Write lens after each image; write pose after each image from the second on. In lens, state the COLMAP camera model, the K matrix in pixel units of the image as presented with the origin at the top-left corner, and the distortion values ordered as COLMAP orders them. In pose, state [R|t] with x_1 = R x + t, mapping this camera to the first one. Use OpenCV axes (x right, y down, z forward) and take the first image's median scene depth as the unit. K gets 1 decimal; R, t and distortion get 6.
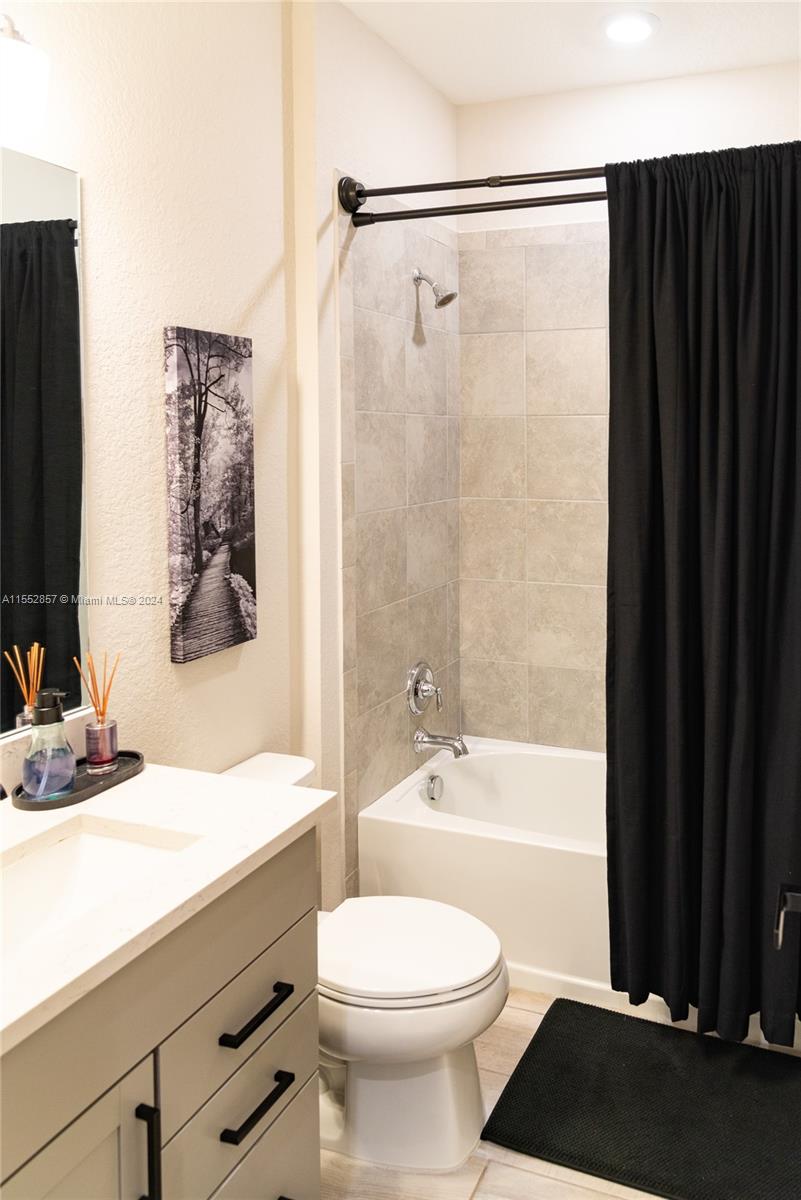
lens RADIAL K [[1590.5, 0, 404.4], [0, 1590.5, 596.8], [0, 0, 1]] dist [-0.085069, 0.000000]
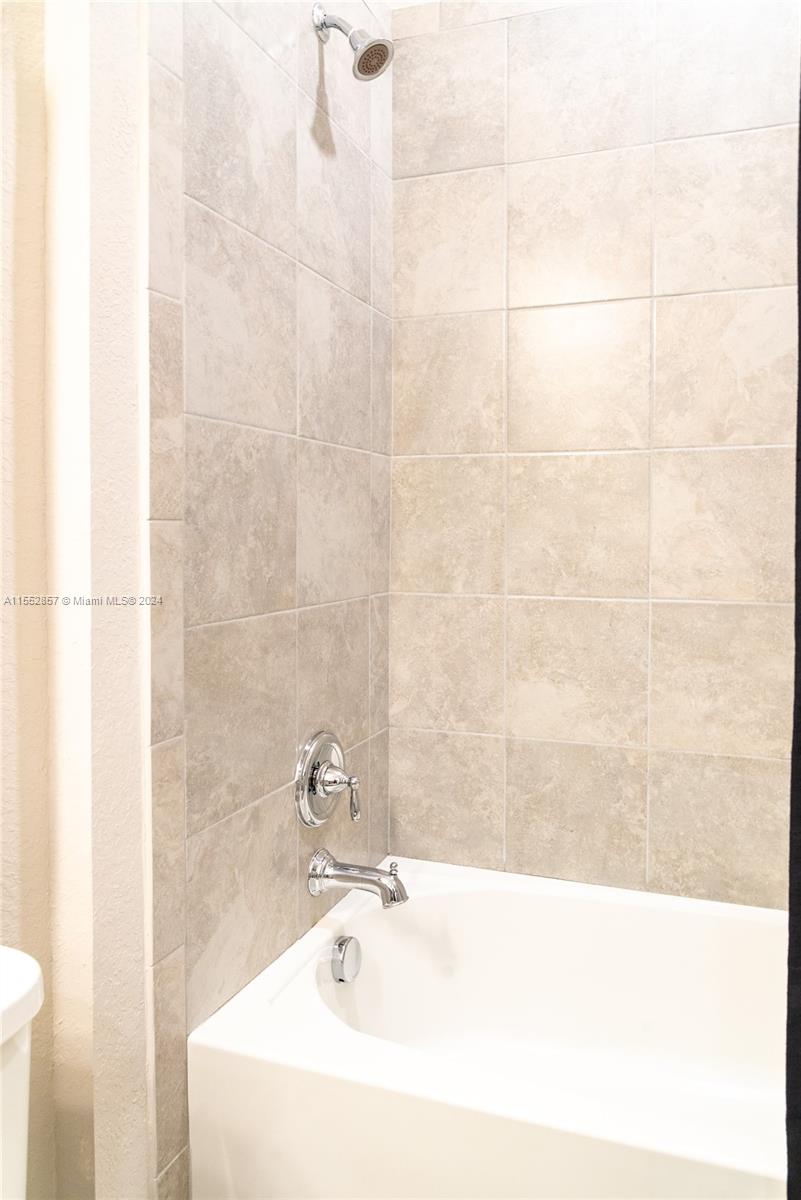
lens RADIAL K [[1590.5, 0, 397.4], [0, 1590.5, 606.3], [0, 0, 1]] dist [-0.085069, 0.000000]
pose [[0.998680, 0.008420, 0.050674, 0.008203], [-0.005955, 0.998801, -0.048593, 0.024400], [-0.051023, 0.048227, 0.997532, 0.442074]]
